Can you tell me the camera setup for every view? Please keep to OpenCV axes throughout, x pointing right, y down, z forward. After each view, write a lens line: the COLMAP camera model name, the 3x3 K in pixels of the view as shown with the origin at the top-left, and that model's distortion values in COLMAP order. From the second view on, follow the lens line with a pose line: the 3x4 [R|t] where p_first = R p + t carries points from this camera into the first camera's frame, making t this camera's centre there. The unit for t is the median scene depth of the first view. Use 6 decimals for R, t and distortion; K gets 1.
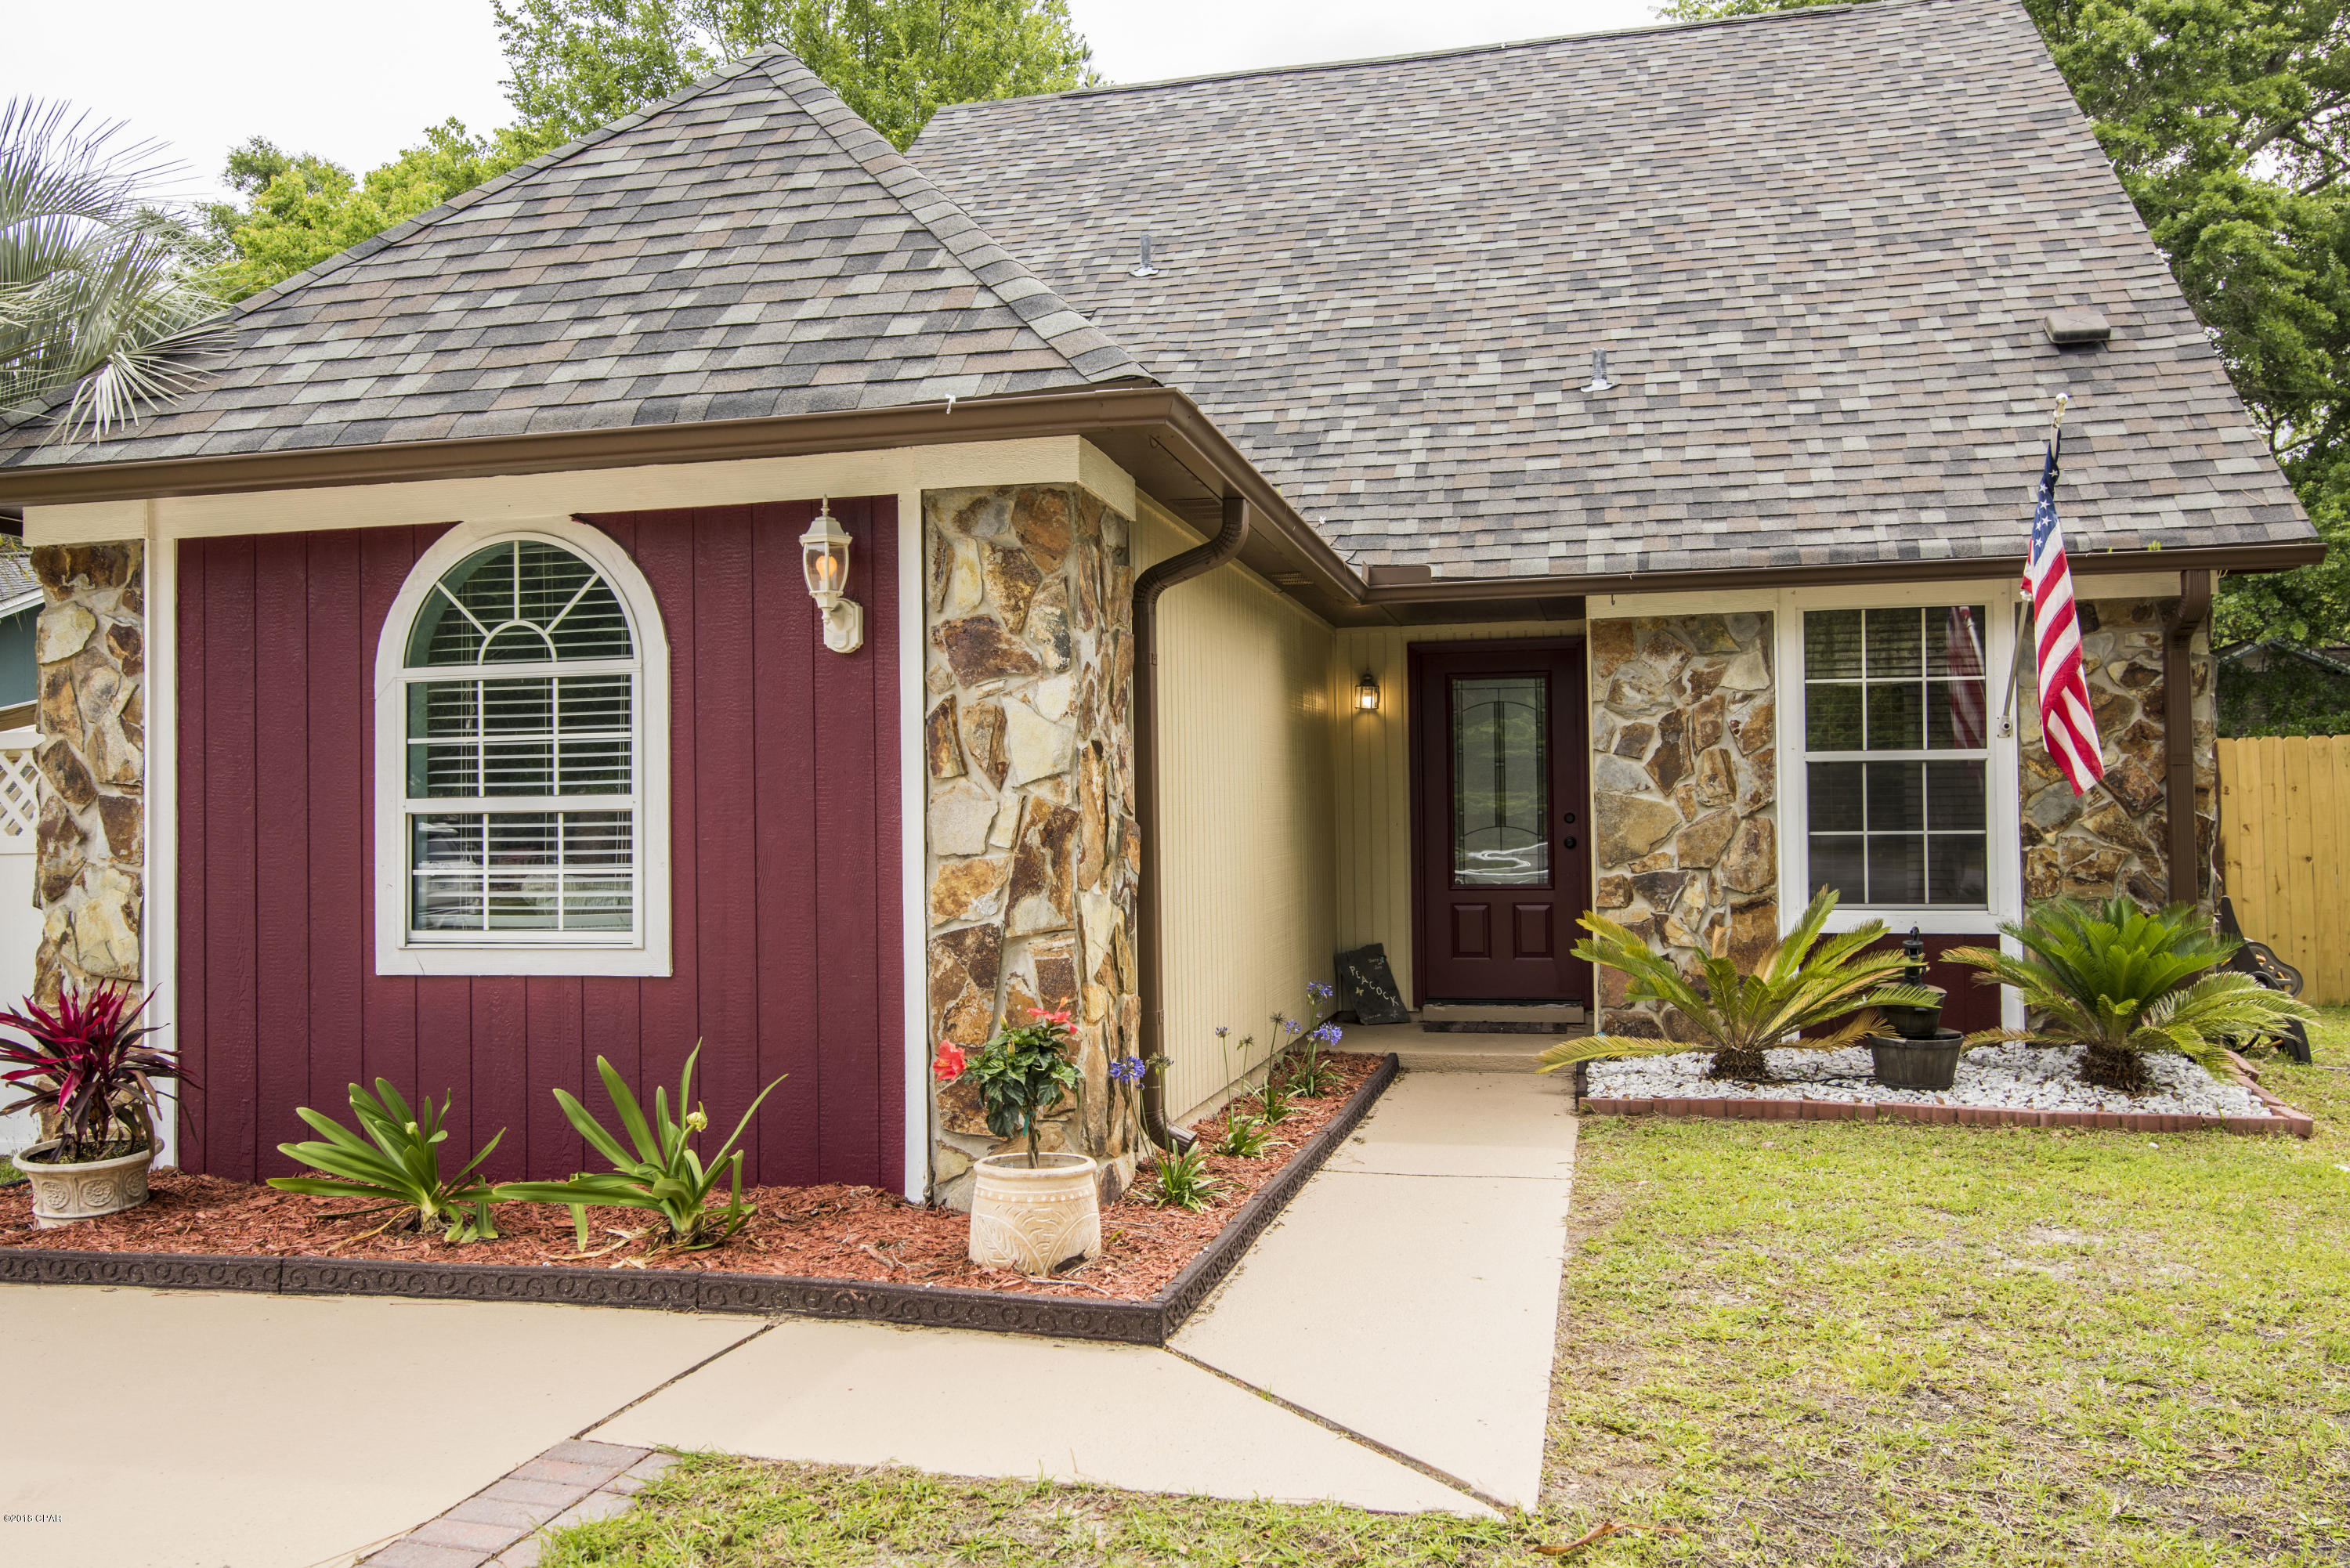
lens RADIAL K [[1794.3, 0, 1172.9], [0, 1794.3, 779.1], [0, 0, 1]] dist [0.000132, 0.004883]
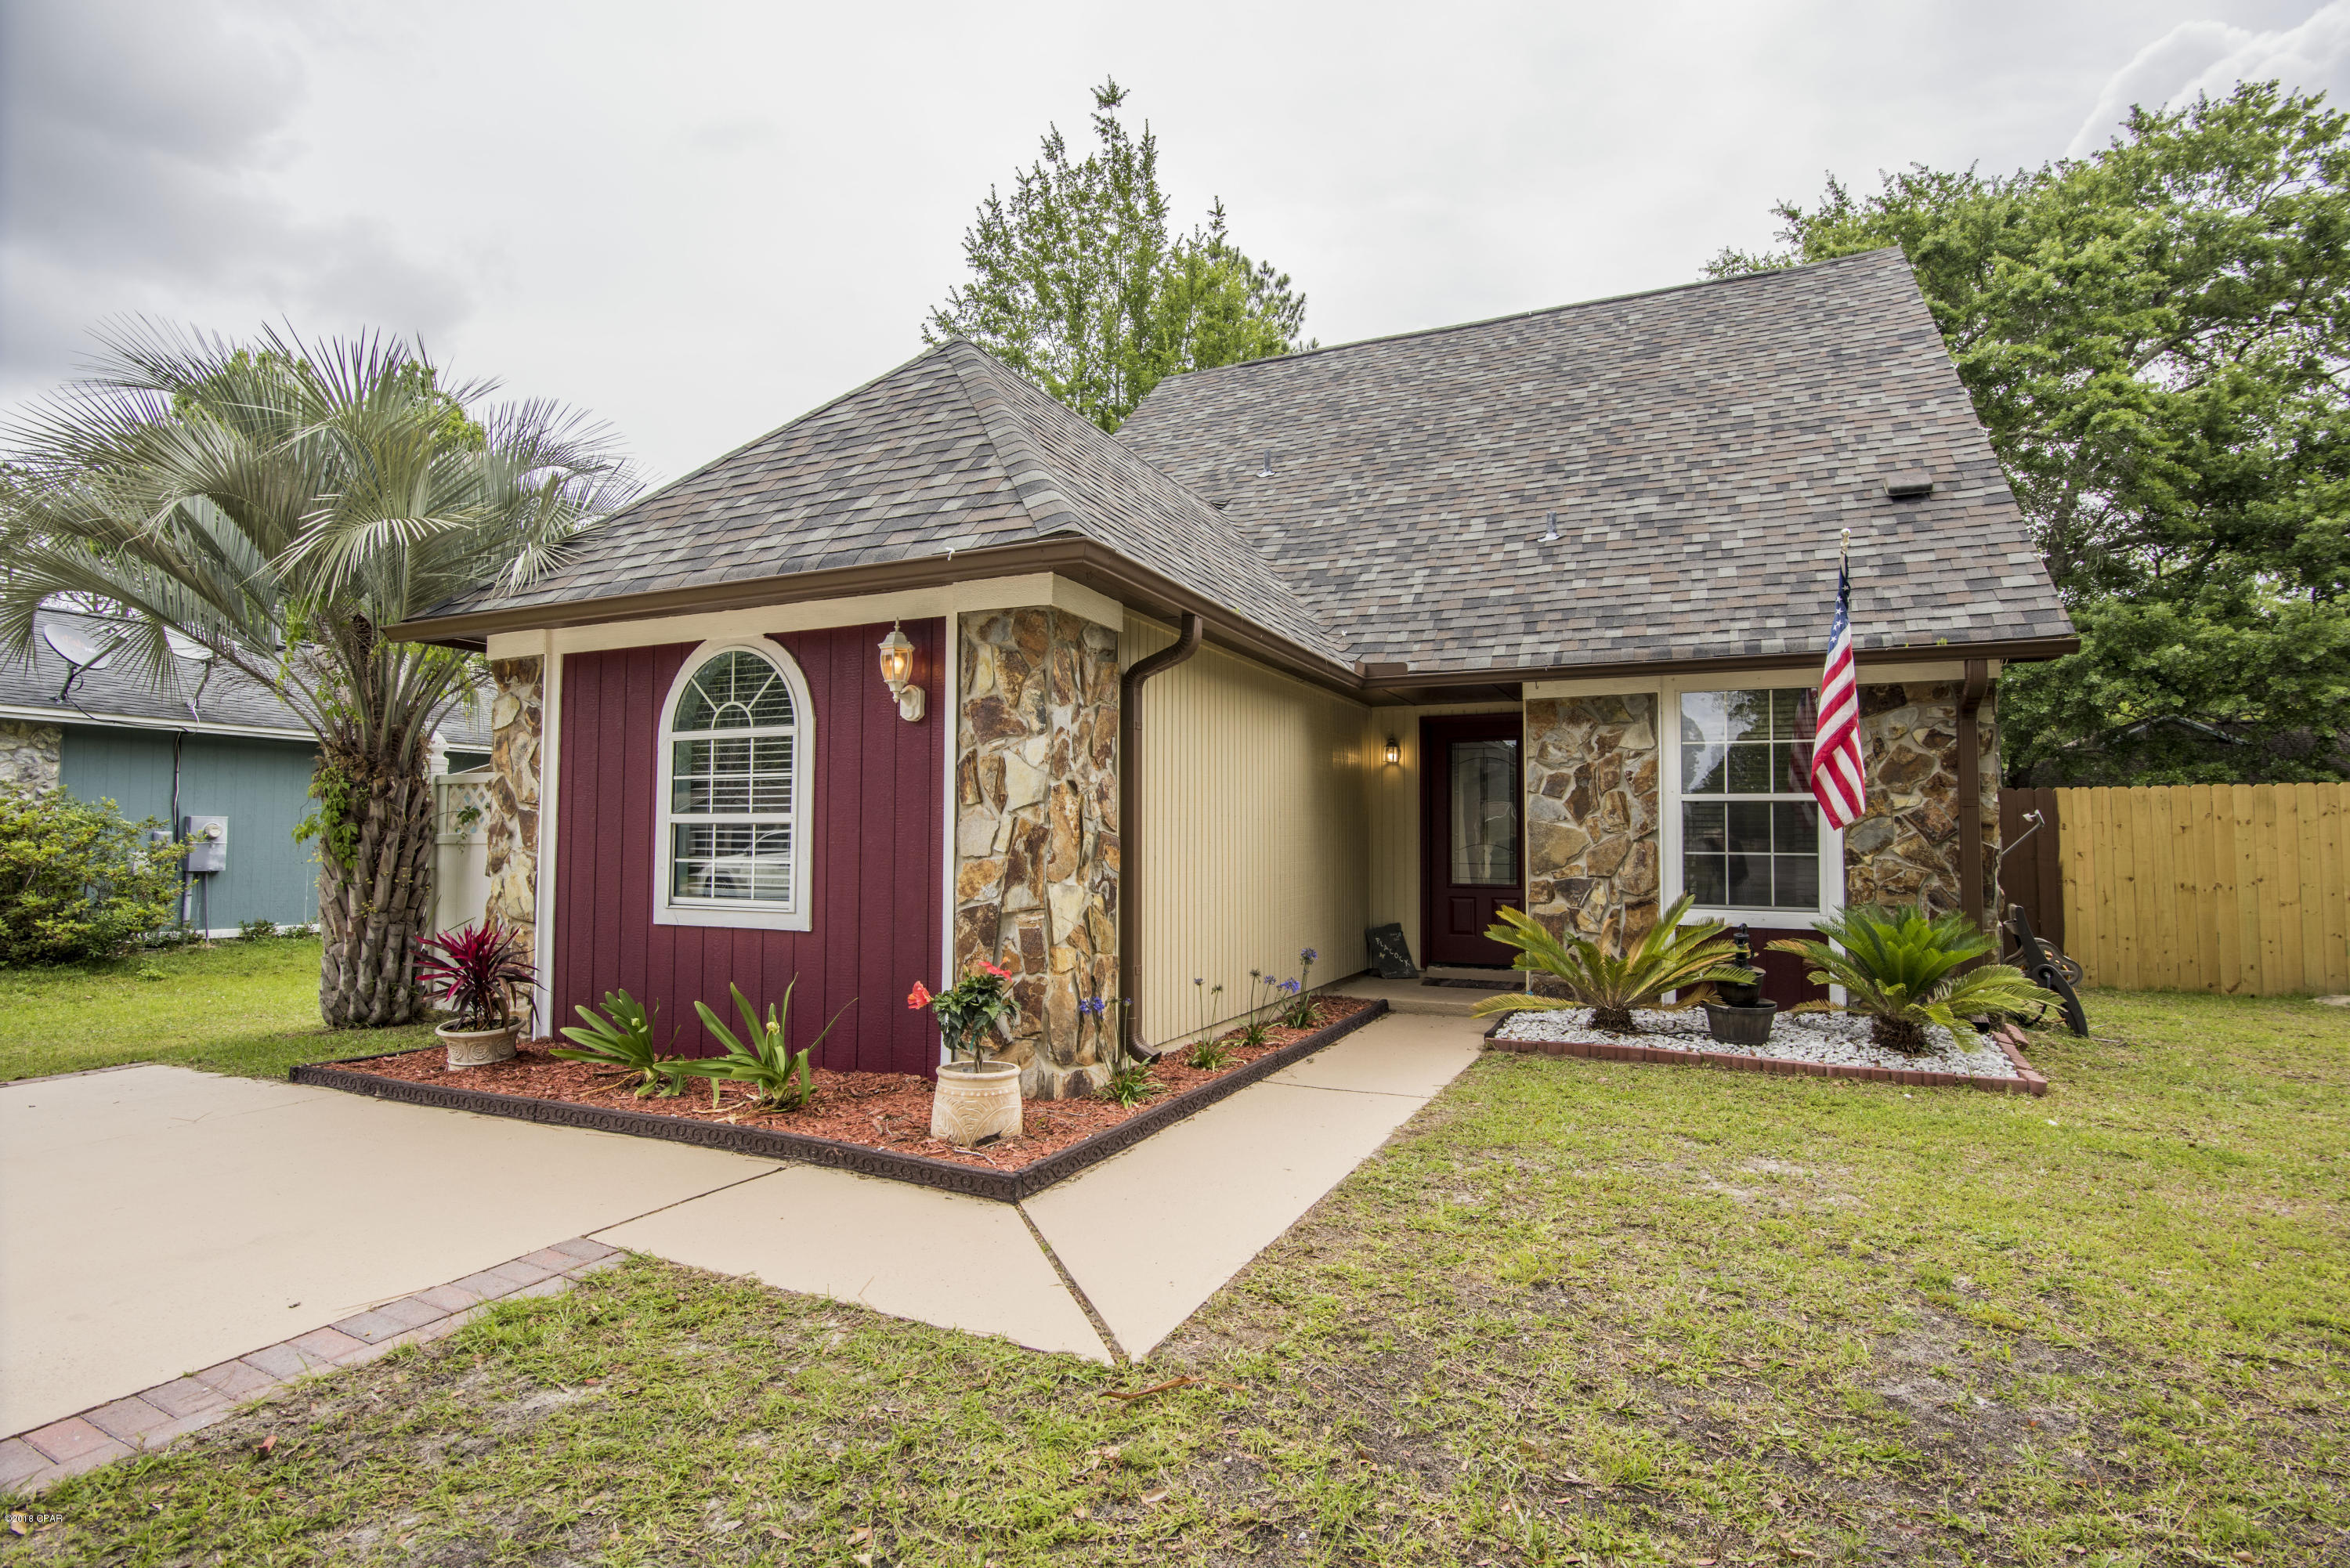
lens RADIAL K [[1145.1, 0, 1176.2], [0, 1145.1, 779.9], [0, 0, 1]] dist [-0.016125, 0.000054]
pose [[0.981187, 0.007521, -0.192912, 0.199213], [-0.012249, 0.999653, -0.023324, -0.000944], [0.192670, 0.025249, 0.980939, 0.086028]]
